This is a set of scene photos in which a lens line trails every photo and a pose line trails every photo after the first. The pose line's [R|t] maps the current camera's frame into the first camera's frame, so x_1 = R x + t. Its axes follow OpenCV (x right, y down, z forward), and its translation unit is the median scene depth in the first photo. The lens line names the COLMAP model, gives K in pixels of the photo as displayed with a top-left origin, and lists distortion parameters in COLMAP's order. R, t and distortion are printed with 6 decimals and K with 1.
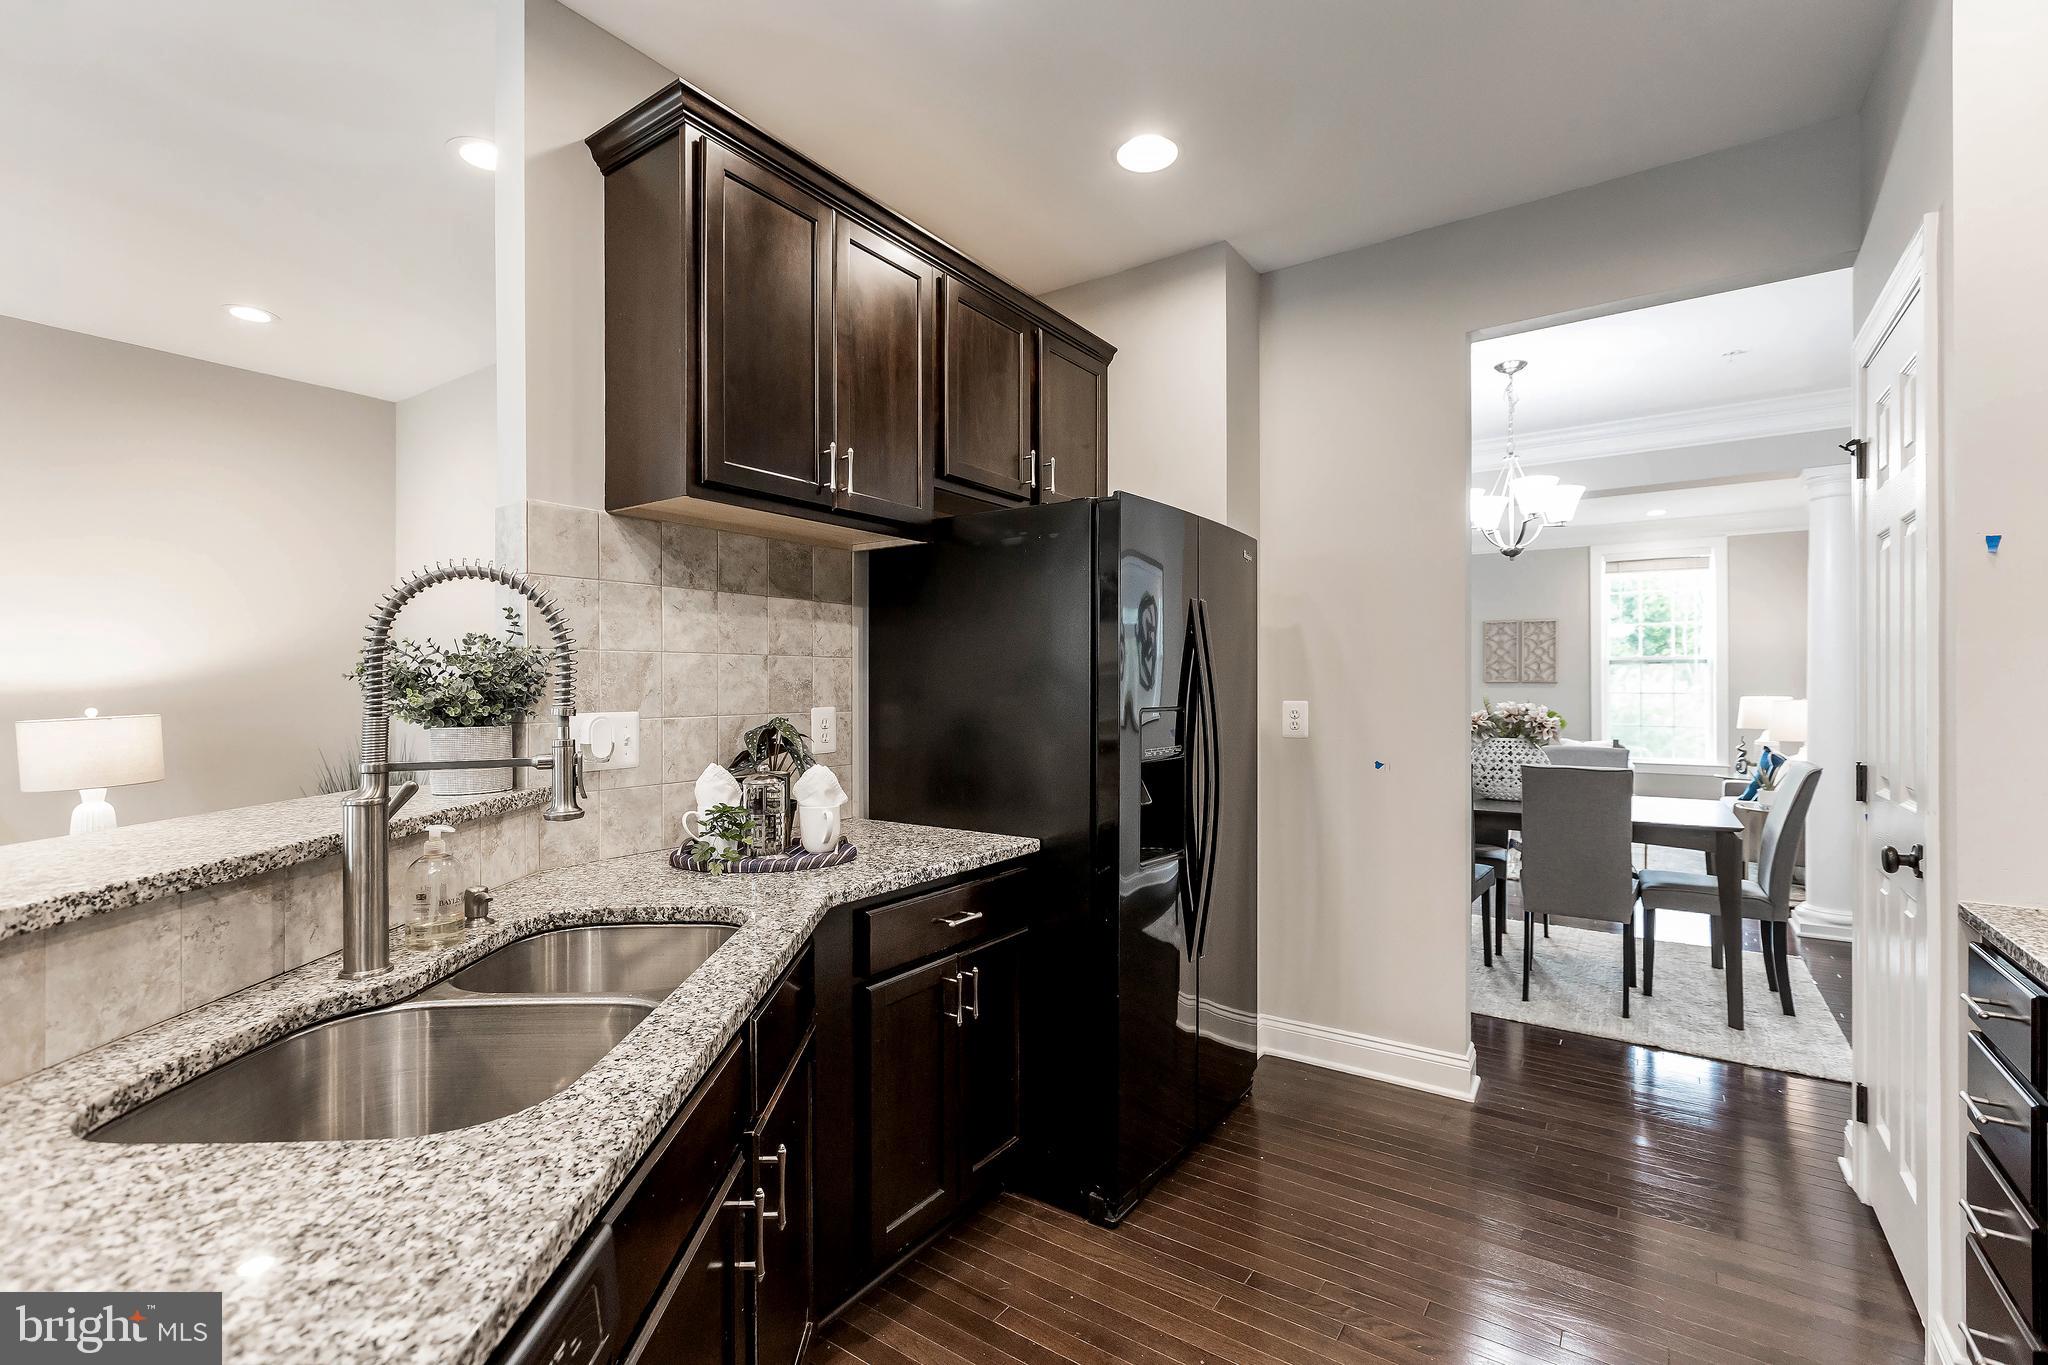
lens RADIAL K [[911.1, 0, 1016.7], [0, 911.1, 683.9], [0, 0, 1]] dist [0.001599, -0.000483]
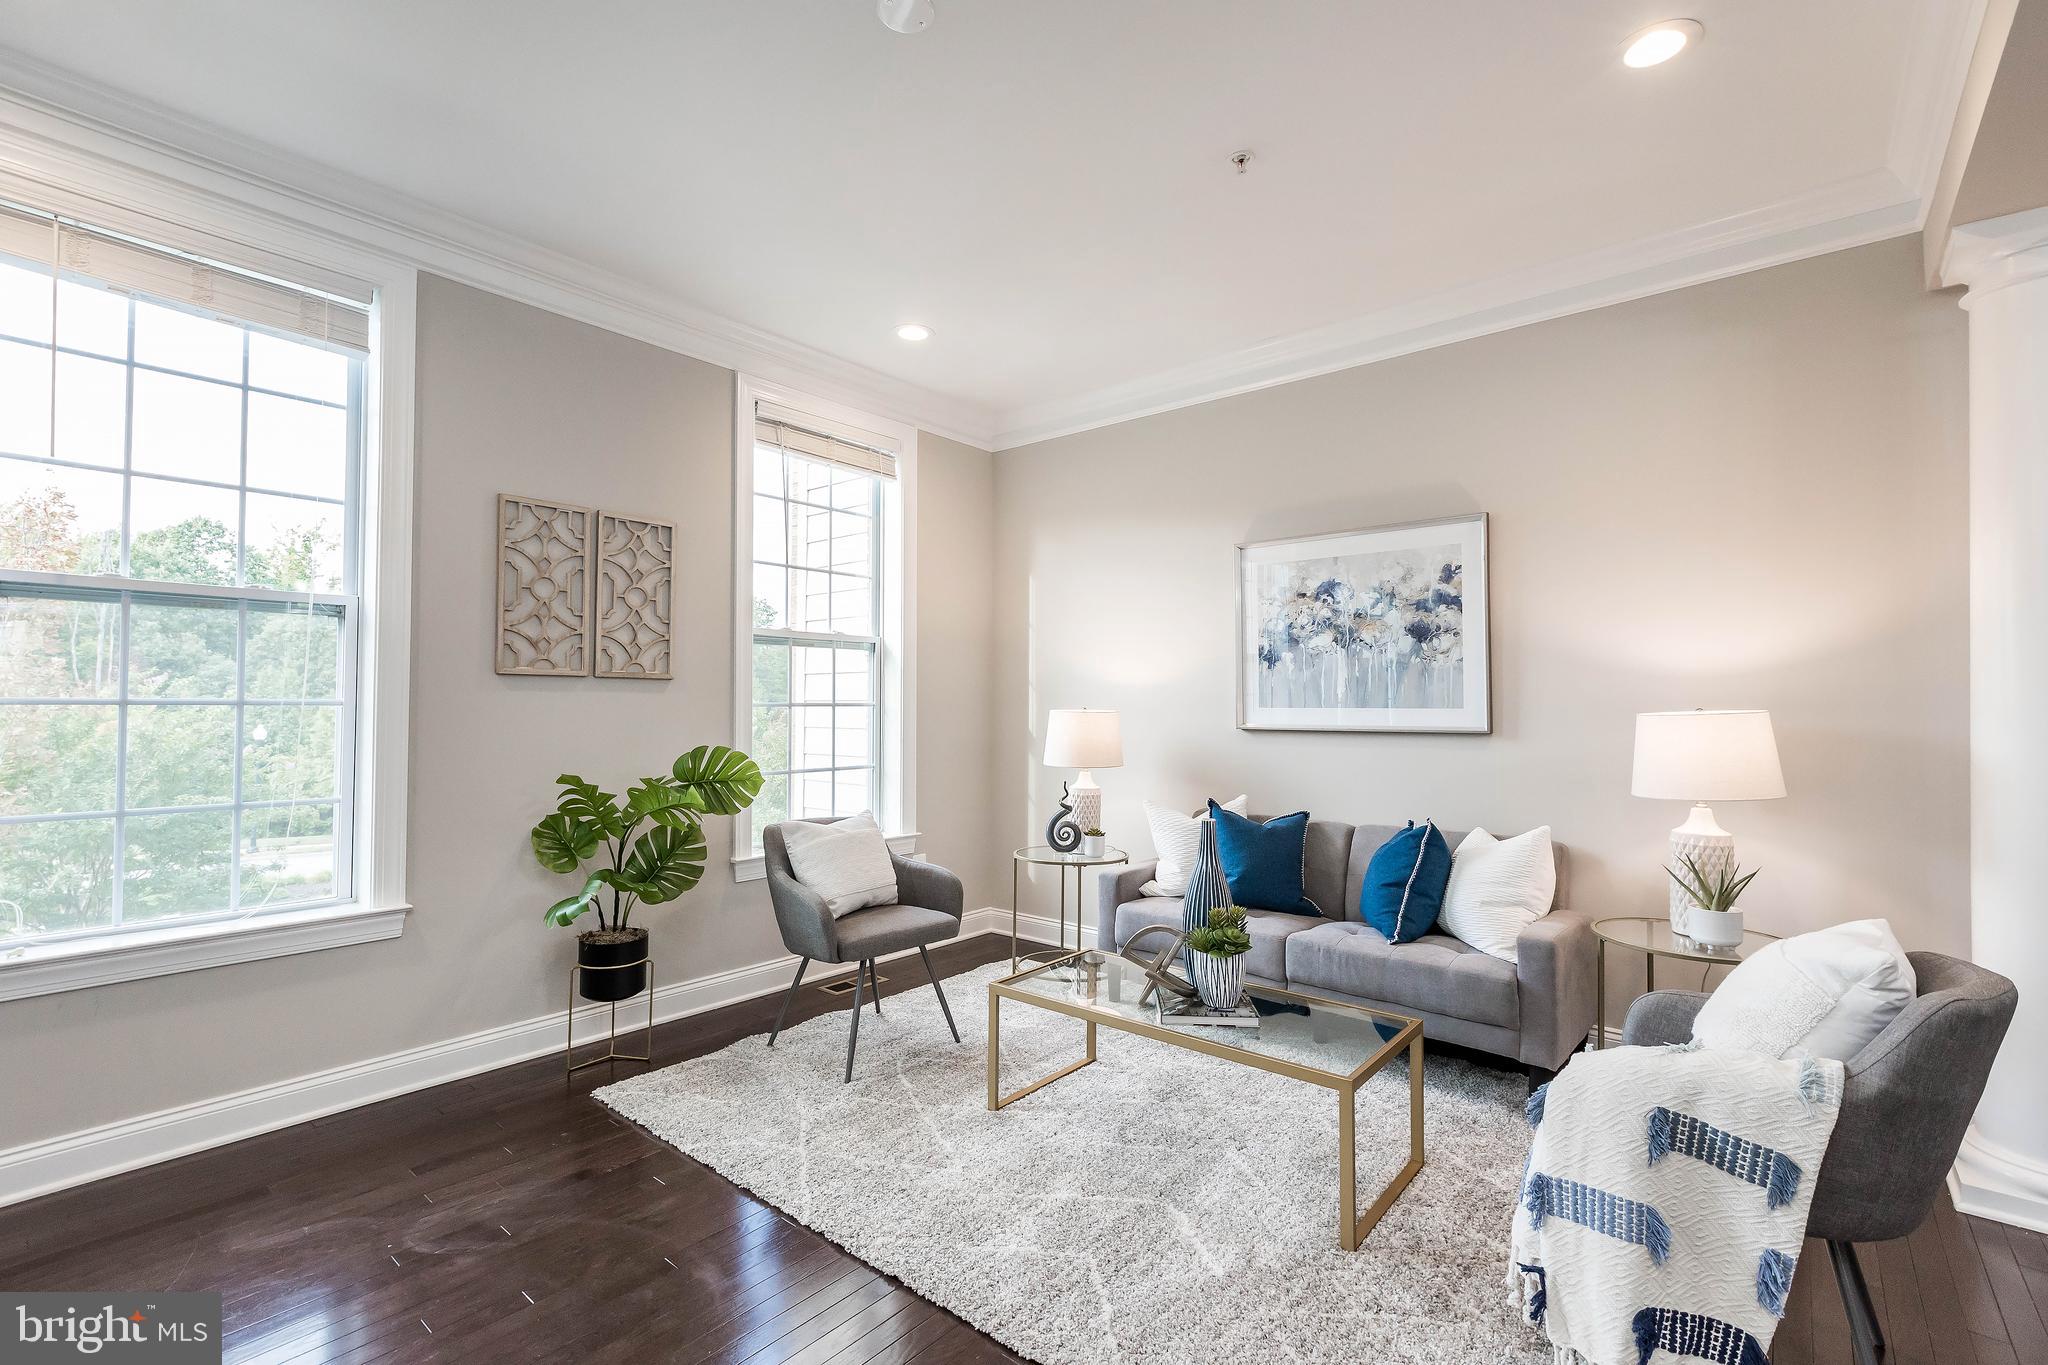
lens RADIAL K [[911.1, 0, 1016.7], [0, 911.1, 683.9], [0, 0, 1]] dist [0.001599, -0.000483]
pose [[0.093006, 0.024373, 0.995367, 0.552744], [-0.003415, 0.999702, -0.024160, 0.026381], [-0.995660, -0.001153, 0.093062, 2.186502]]
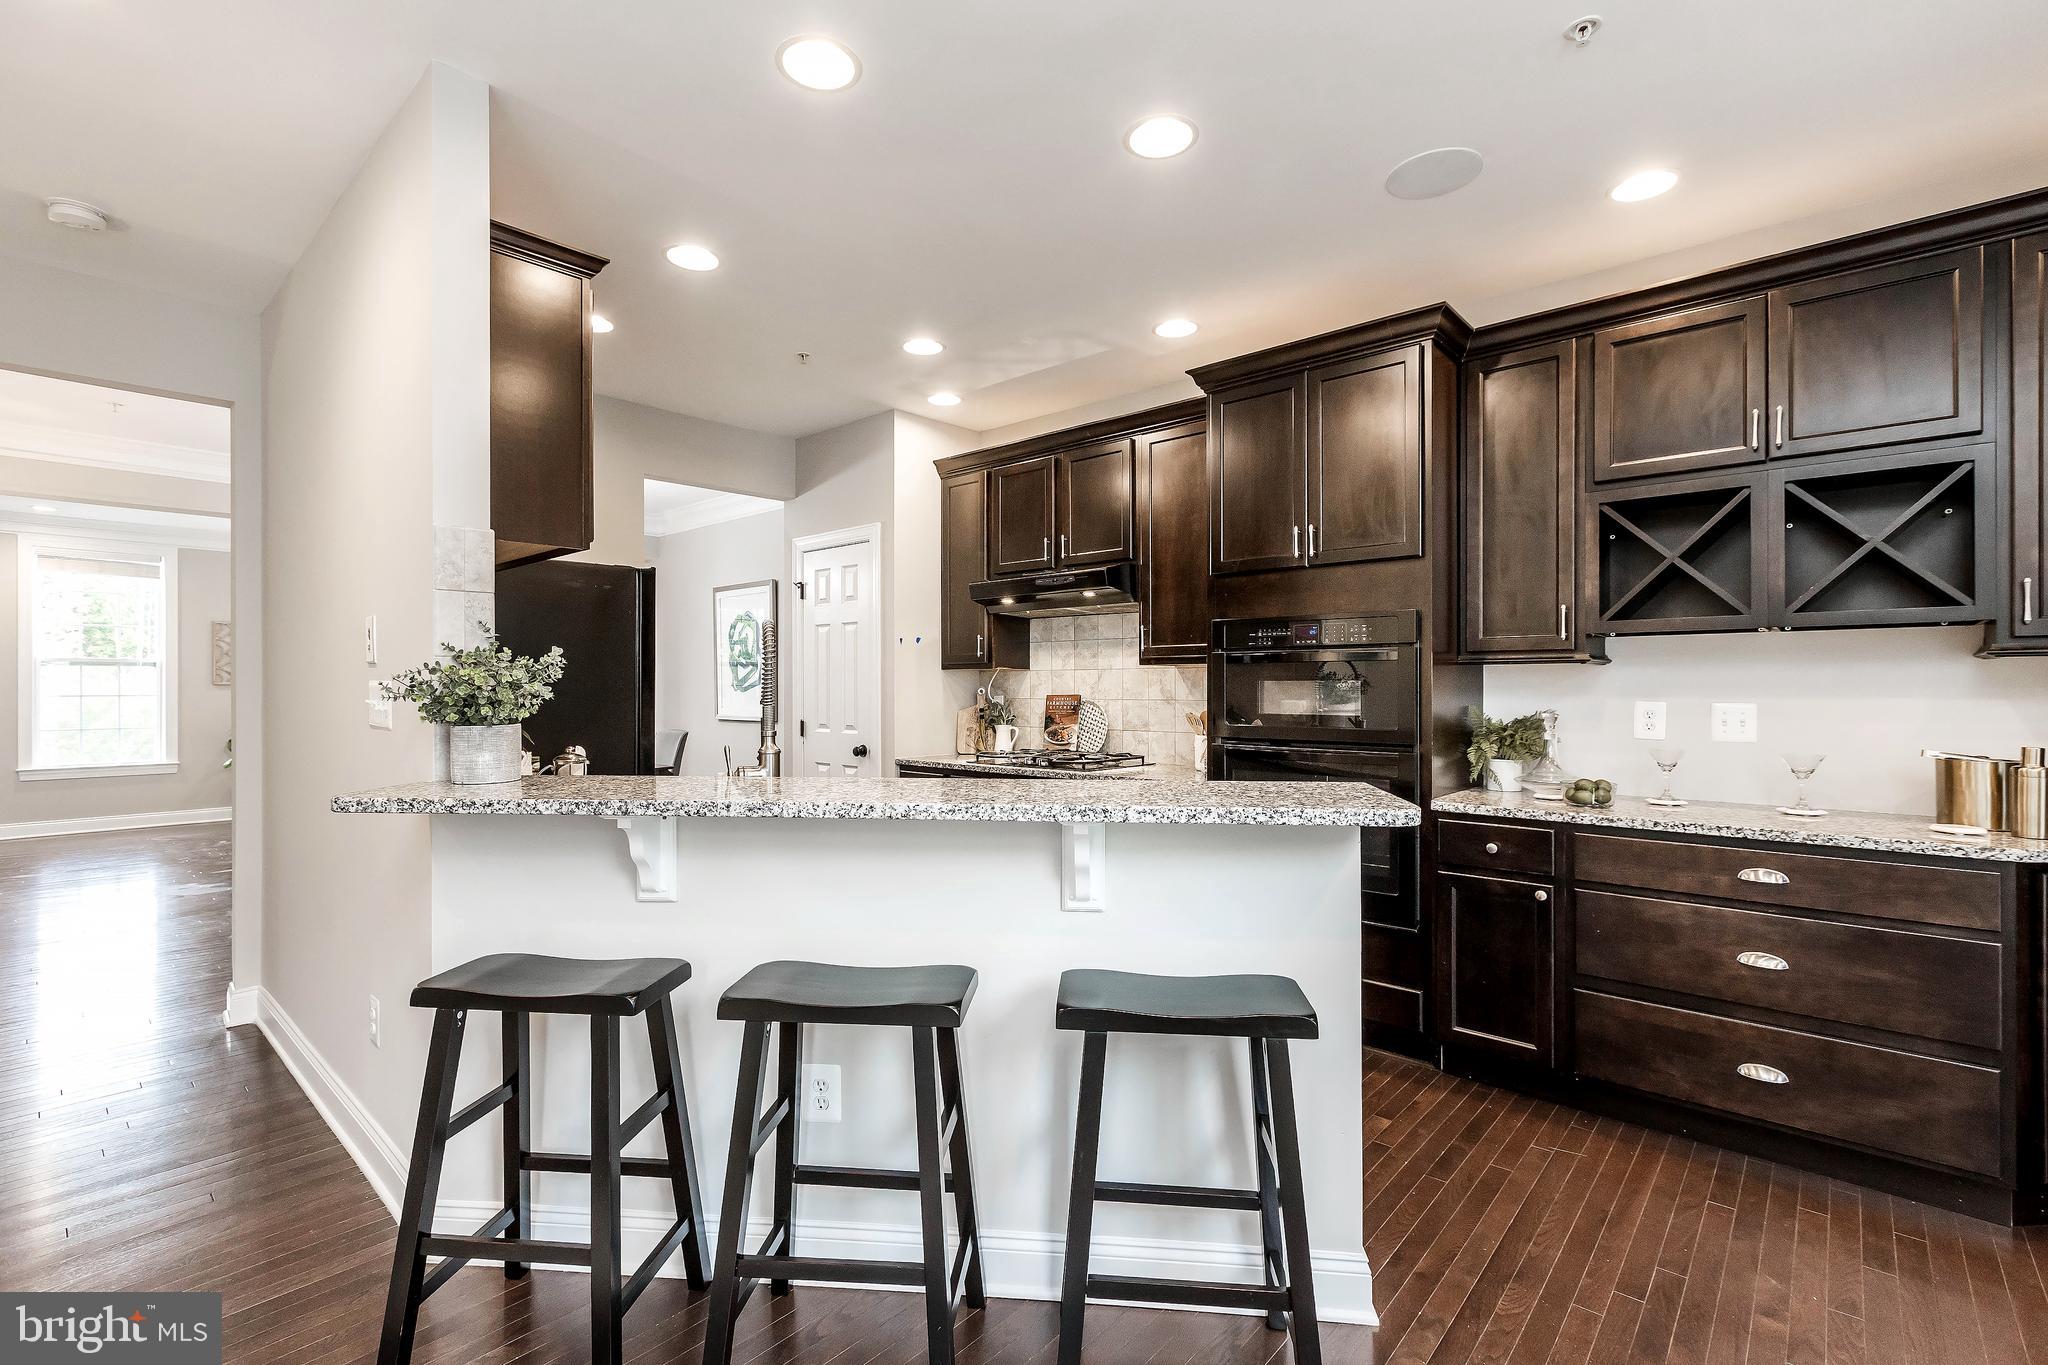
lens RADIAL K [[911.1, 0, 1016.7], [0, 911.1, 683.9], [0, 0, 1]] dist [0.001599, -0.000483]
pose [[0.121432, -0.000528, 0.992600, -0.958034], [0.001756, 0.999998, 0.000317, -0.003430], [-0.992598, 0.001705, 0.121433, 0.113185]]
